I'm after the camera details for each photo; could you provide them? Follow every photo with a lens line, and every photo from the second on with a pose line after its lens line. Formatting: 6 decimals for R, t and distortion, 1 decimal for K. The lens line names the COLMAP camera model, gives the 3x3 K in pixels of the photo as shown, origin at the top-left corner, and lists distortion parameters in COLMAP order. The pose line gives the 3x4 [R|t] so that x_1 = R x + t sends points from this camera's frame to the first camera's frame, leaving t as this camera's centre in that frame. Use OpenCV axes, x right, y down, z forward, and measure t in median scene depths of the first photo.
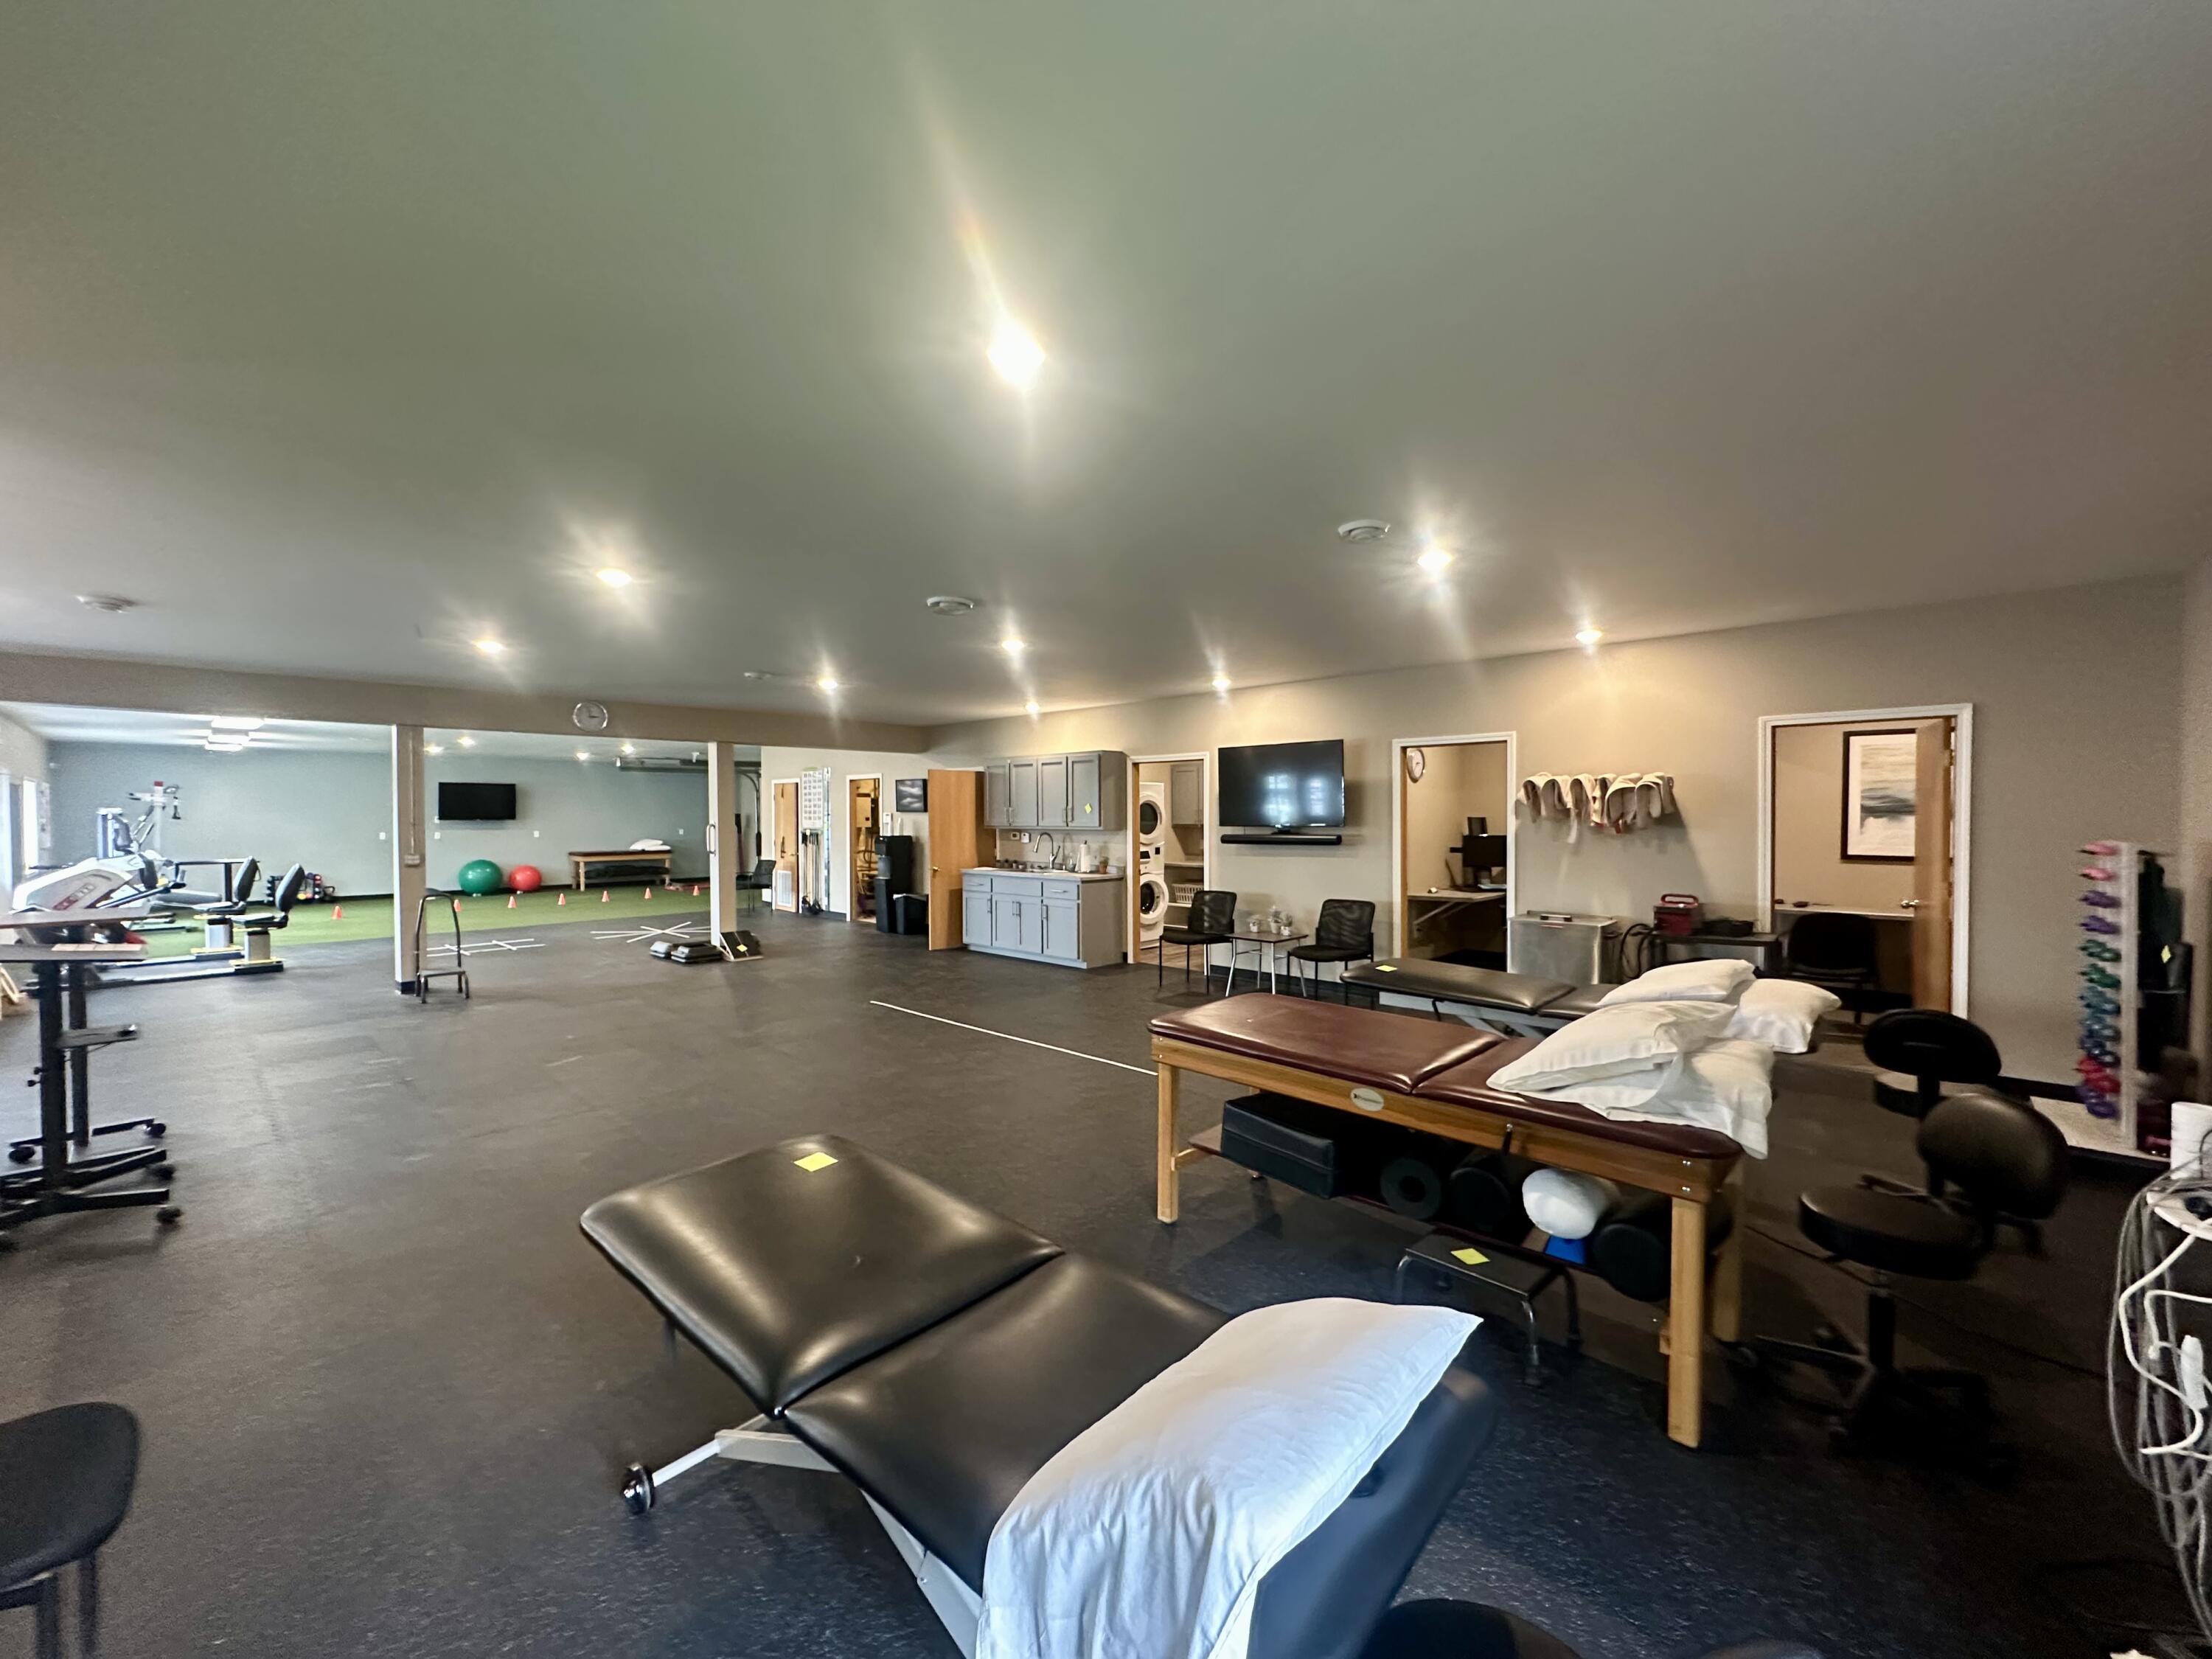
lens RADIAL K [[883.3, 0, 1098.5], [0, 883.3, 826.8], [0, 0, 1]] dist [-0.005983, 0.001824]
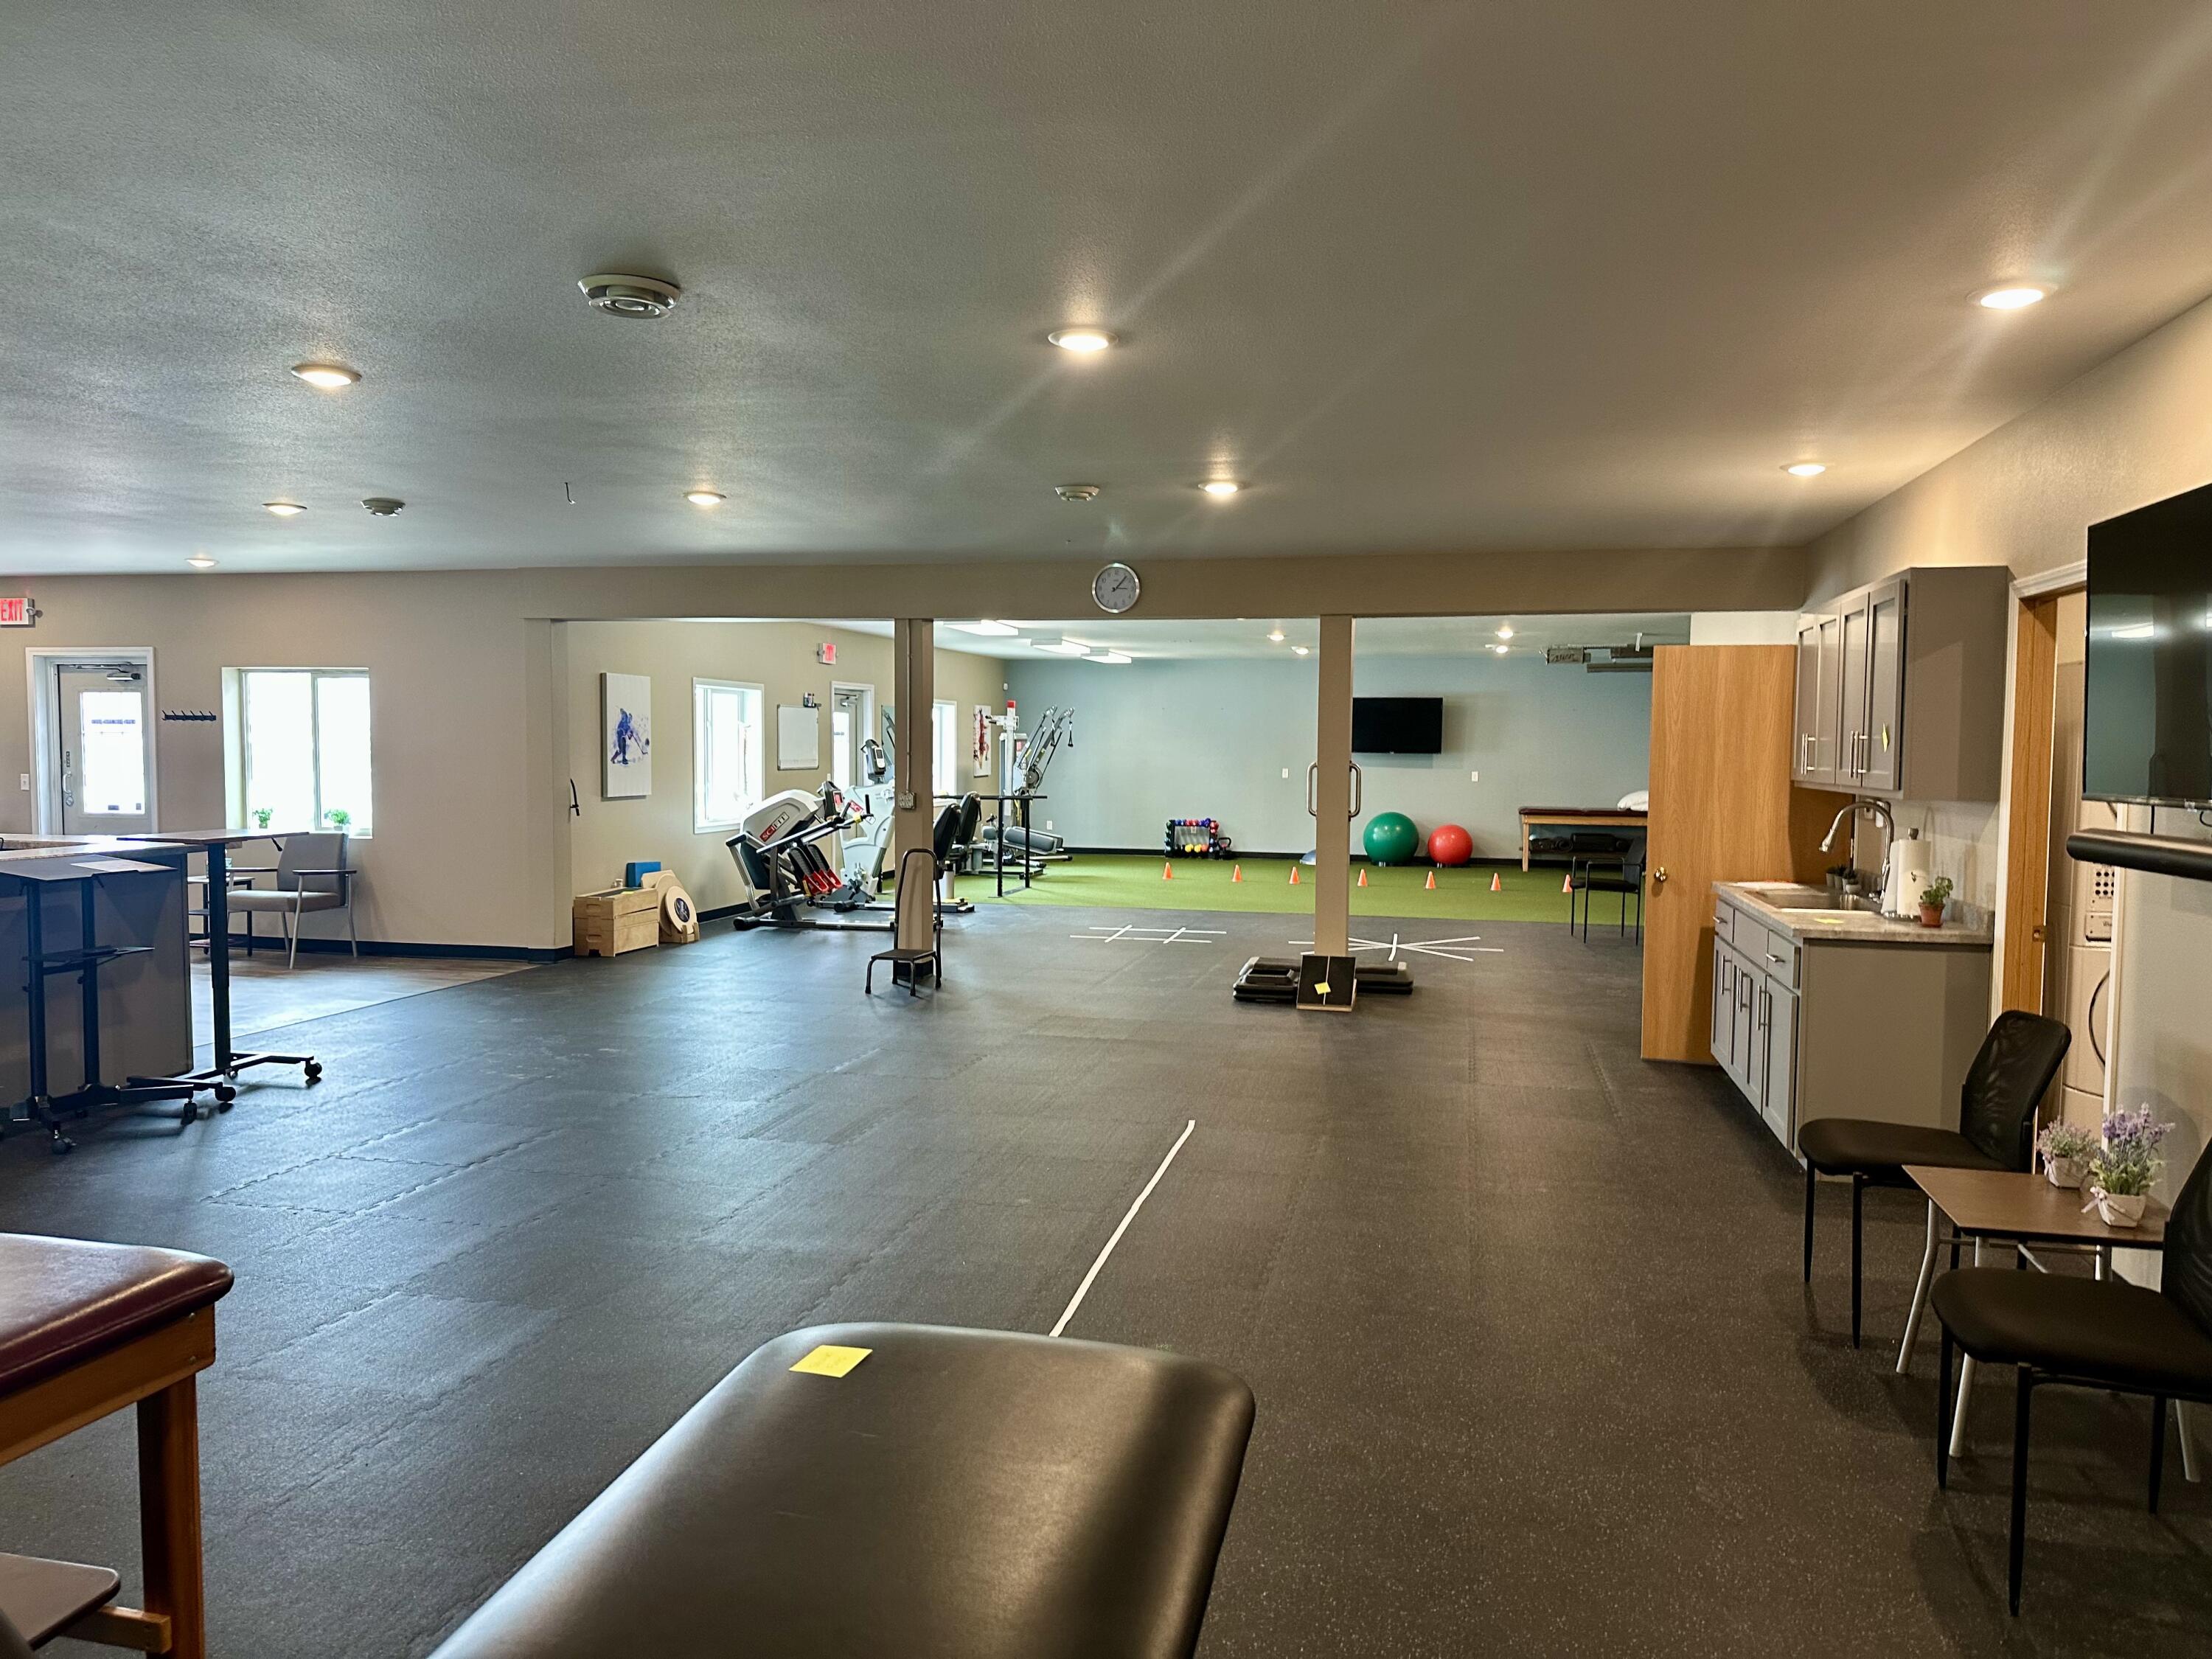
lens RADIAL K [[1536.1, 0, 1126.2], [0, 1536.1, 834.6], [0, 0, 1]] dist [0.038553, -0.006045]
pose [[0.511912, 0.060334, -0.856916, 0.243286], [-0.025505, 0.998158, 0.055043, -0.005949], [0.858659, -0.006321, 0.512508, 0.281629]]
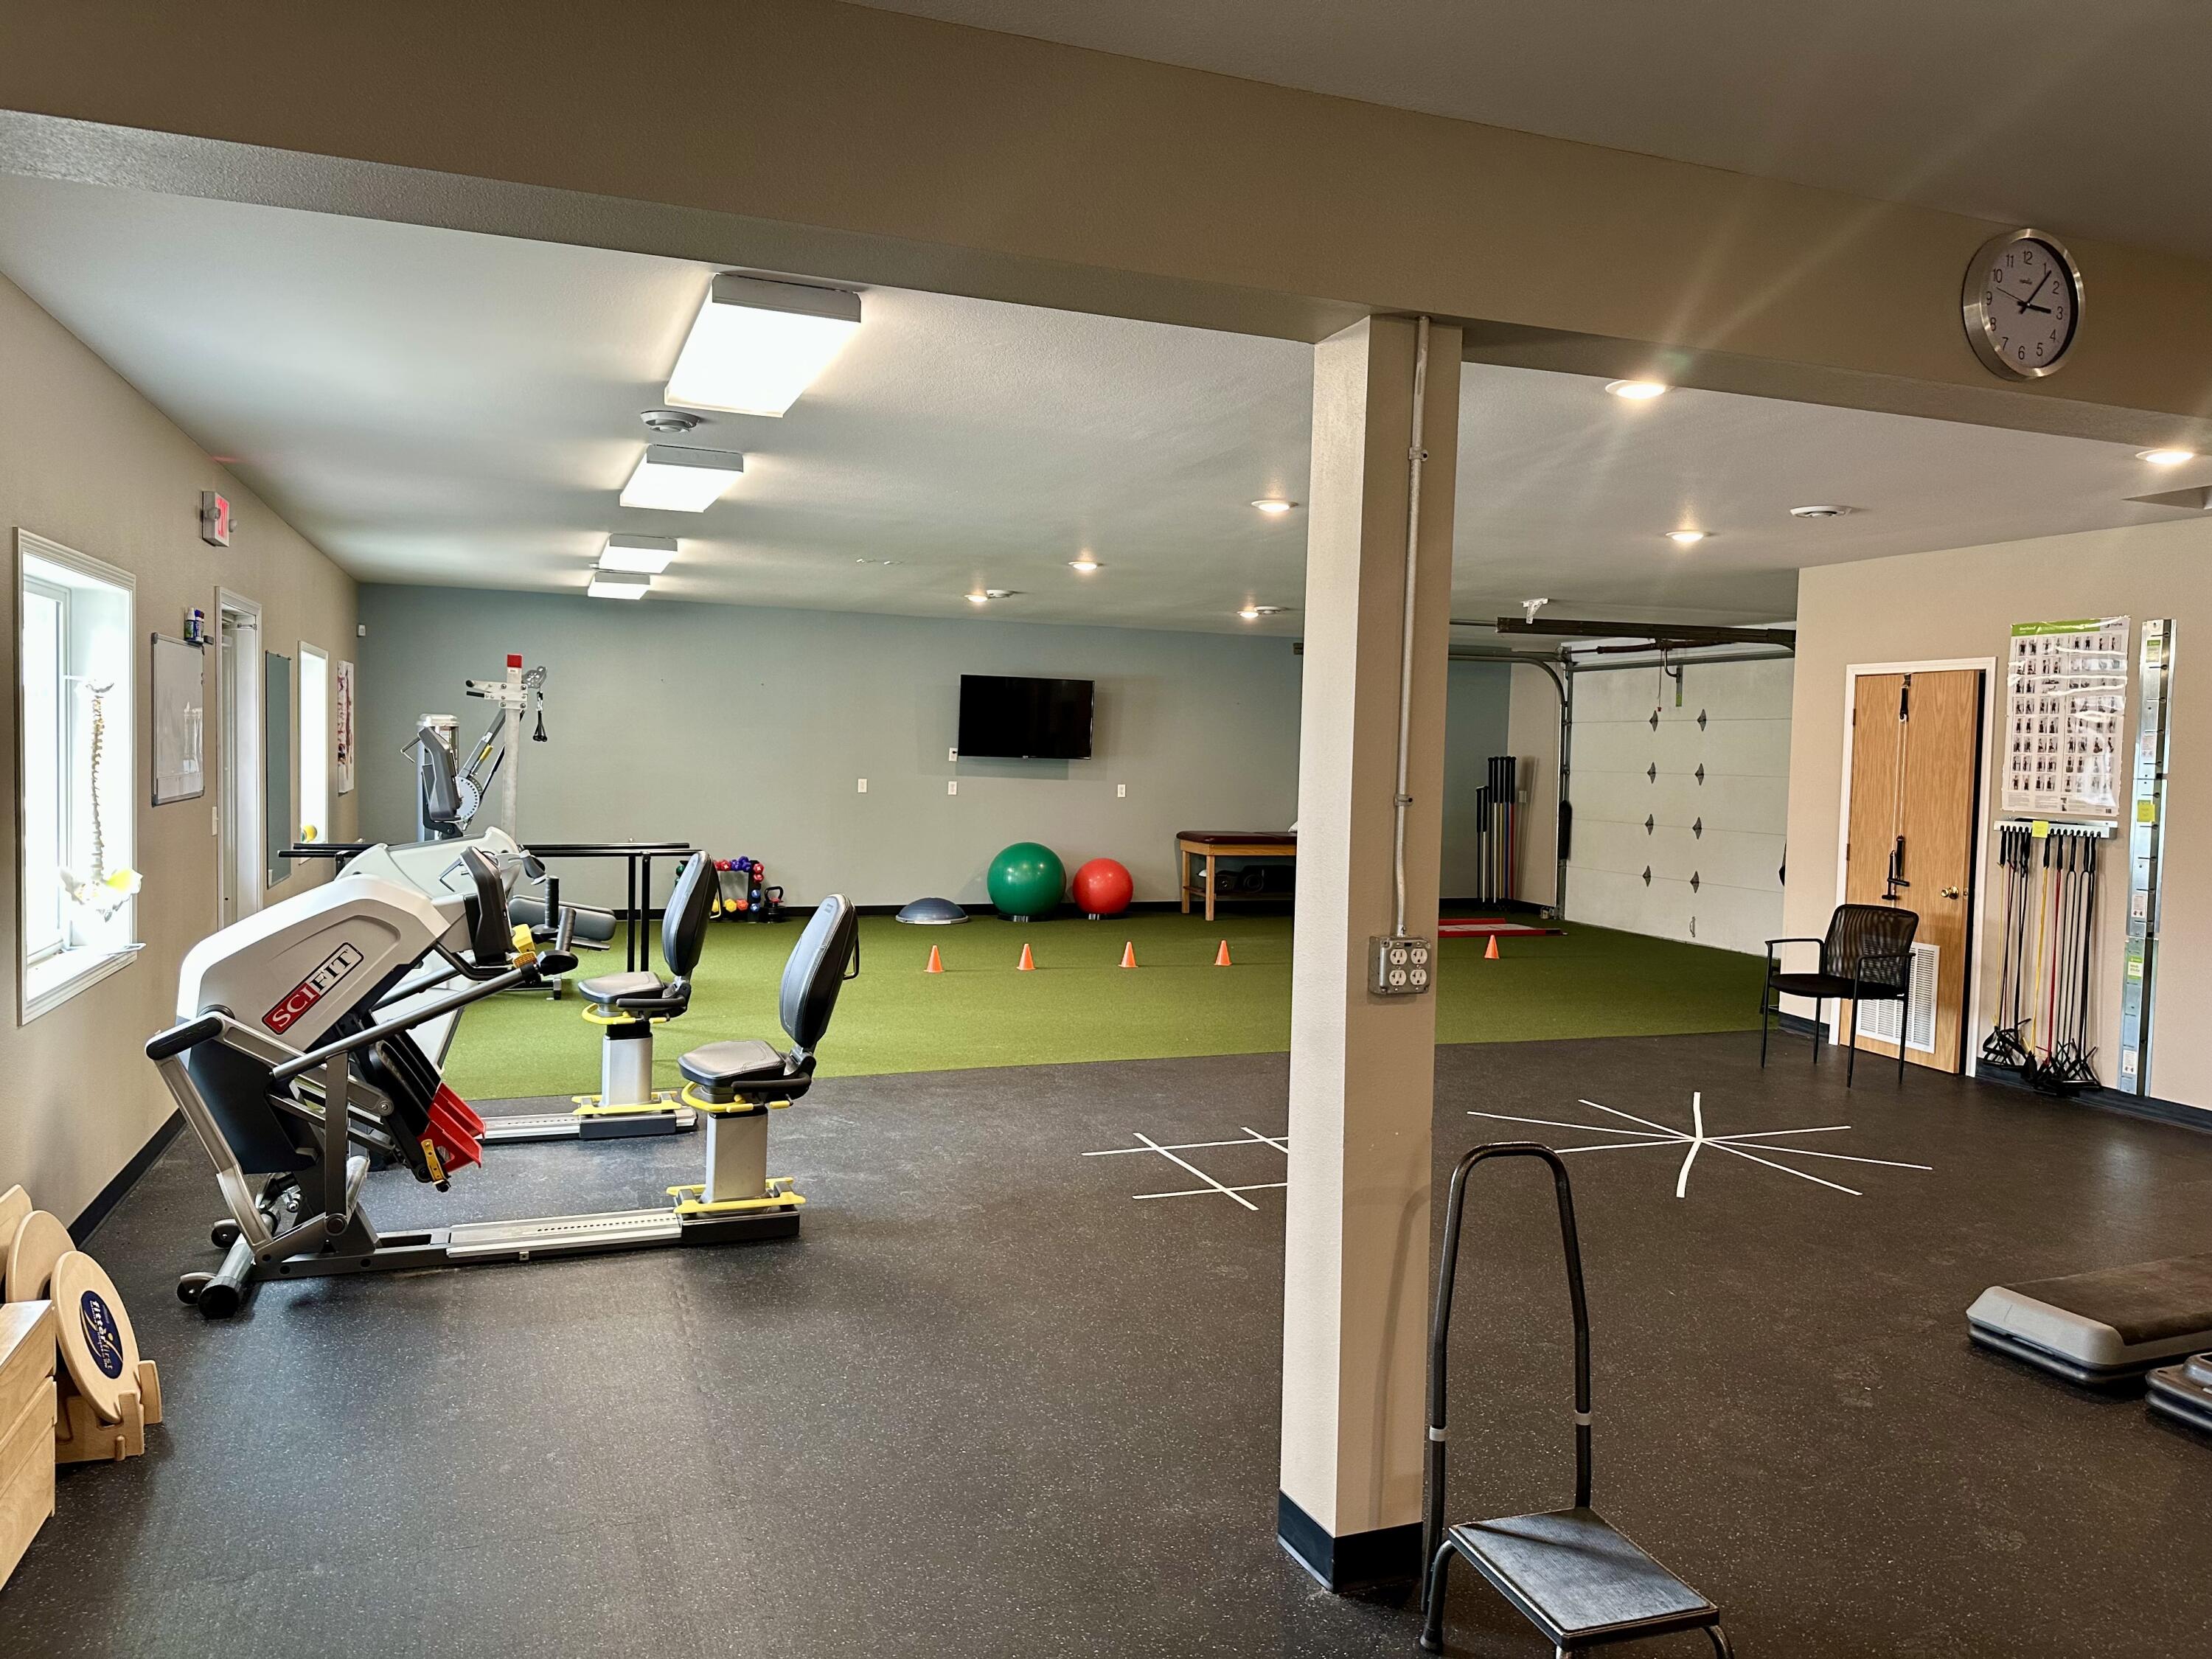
lens RADIAL K [[1536.1, 0, 1113.6], [0, 1536.1, 828.5], [0, 0, 1]] dist [0.038553, -0.006045]
pose [[0.900193, 0.048206, -0.432815, -0.383824], [-0.033681, 0.998584, 0.041168, -0.006015], [0.434187, -0.022481, 0.900542, 0.359864]]
